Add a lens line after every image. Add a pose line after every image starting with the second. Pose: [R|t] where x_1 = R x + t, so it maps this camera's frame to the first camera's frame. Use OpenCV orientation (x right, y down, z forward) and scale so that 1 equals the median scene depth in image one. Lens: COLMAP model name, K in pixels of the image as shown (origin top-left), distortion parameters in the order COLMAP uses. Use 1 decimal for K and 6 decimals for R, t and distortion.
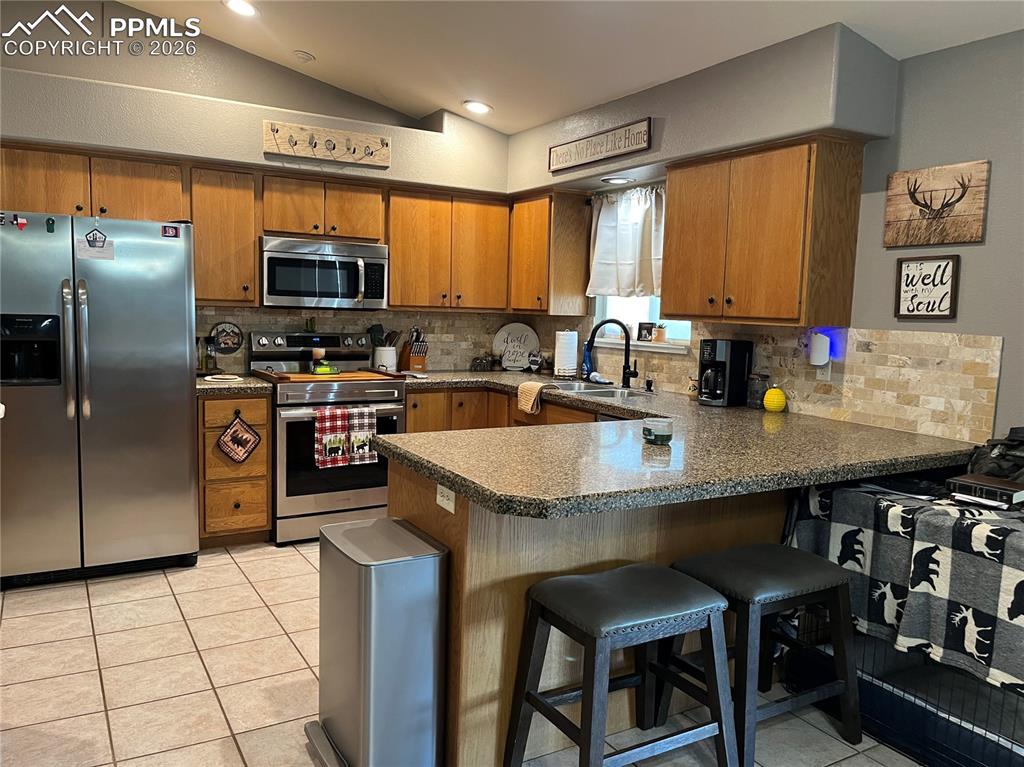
lens RADIAL K [[779.3, 0, 526.6], [0, 779.3, 391.1], [0, 0, 1]] dist [0.065645, -0.089085]
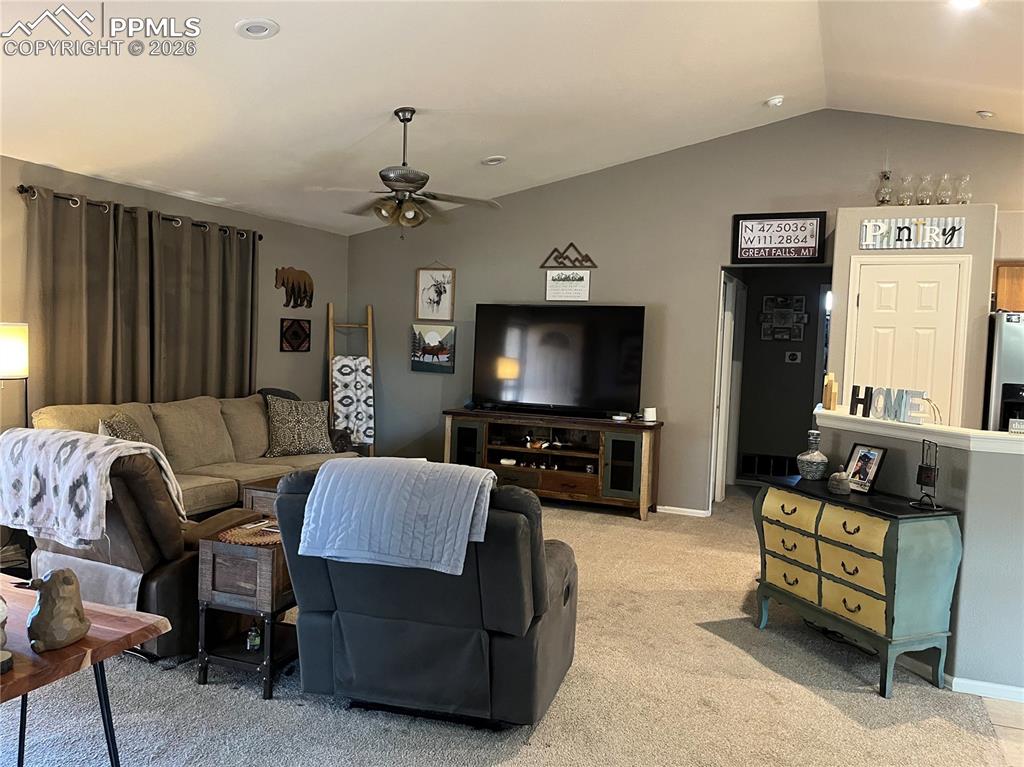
lens RADIAL K [[774.3, 0, 524.7], [0, 774.3, 386.0], [0, 0, 1]] dist [0.067952, -0.089827]
pose [[0.600736, 0.038580, -0.798516, -0.040534], [-0.106236, 0.993829, -0.031907, 0.038620], [0.792357, 0.103999, 0.601128, -0.459983]]
